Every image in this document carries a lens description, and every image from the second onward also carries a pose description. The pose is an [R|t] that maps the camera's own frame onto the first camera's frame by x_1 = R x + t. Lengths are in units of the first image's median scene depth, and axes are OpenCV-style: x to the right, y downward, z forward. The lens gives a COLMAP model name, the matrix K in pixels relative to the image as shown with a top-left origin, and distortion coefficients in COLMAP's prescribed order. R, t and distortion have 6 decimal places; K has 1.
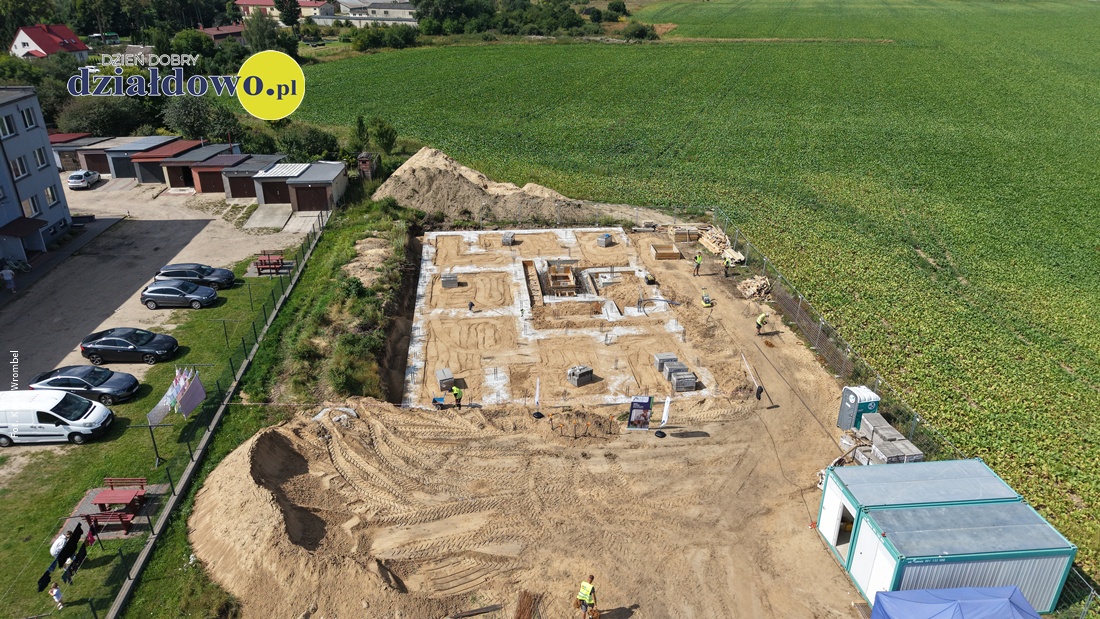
lens RADIAL K [[727.0, 0, 550.0], [0, 727.0, 309.5], [0, 0, 1]] dist [0.054034, -0.070027]
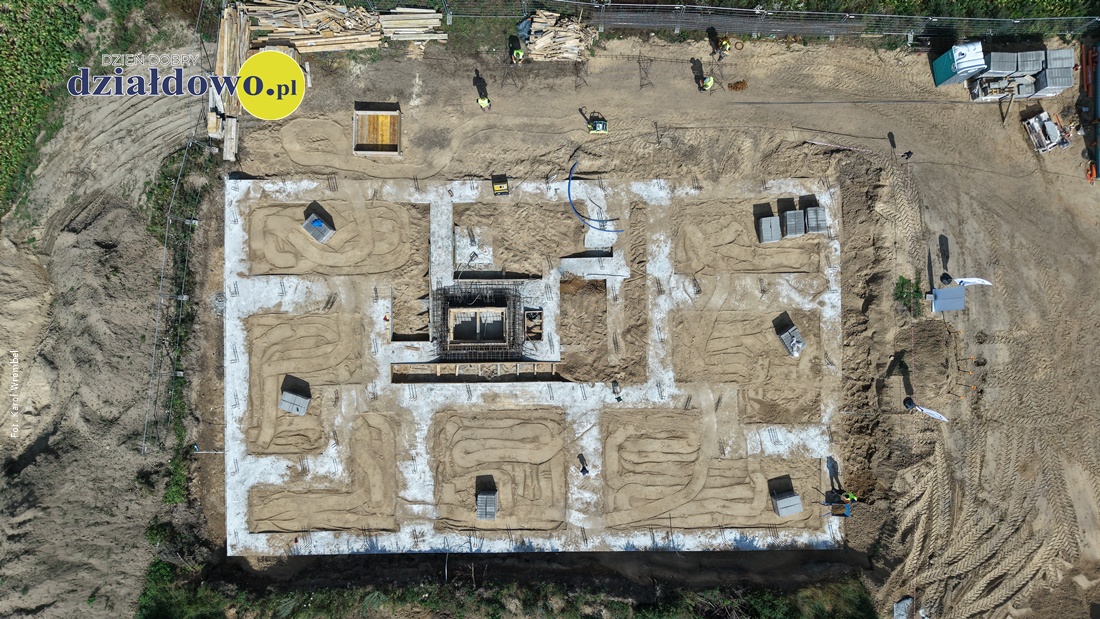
lens RADIAL K [[742.9, 0, 550.0], [0, 742.9, 309.5], [0, 0, 1]] dist [0.006347, -0.000964]
pose [[0.103827, -0.994588, 0.003738, 0.036300], [0.417338, 0.046978, 0.907536, -0.633286], [-0.902801, -0.092667, 0.419957, 0.714633]]
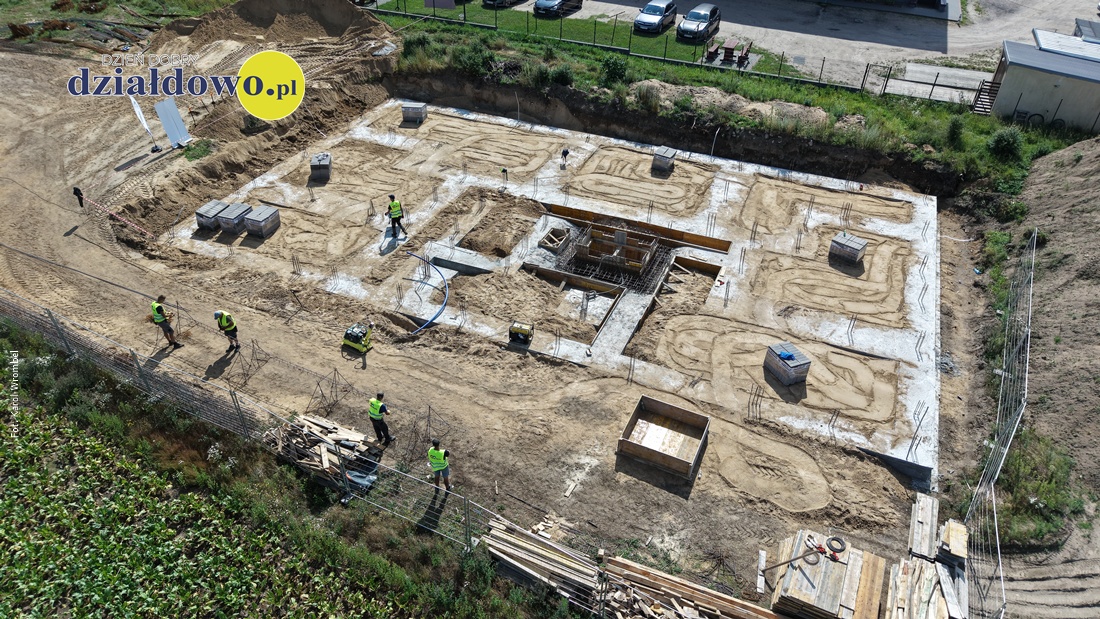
lens RADIAL K [[742.9, 0, 550.0], [0, 742.9, 309.5], [0, 0, 1]] dist [0.006347, -0.000964]
pose [[-0.492866, 0.503302, -0.709768, 0.472312], [-0.390633, 0.600906, 0.697365, -0.397812], [0.777489, 0.620966, -0.099560, 1.103707]]
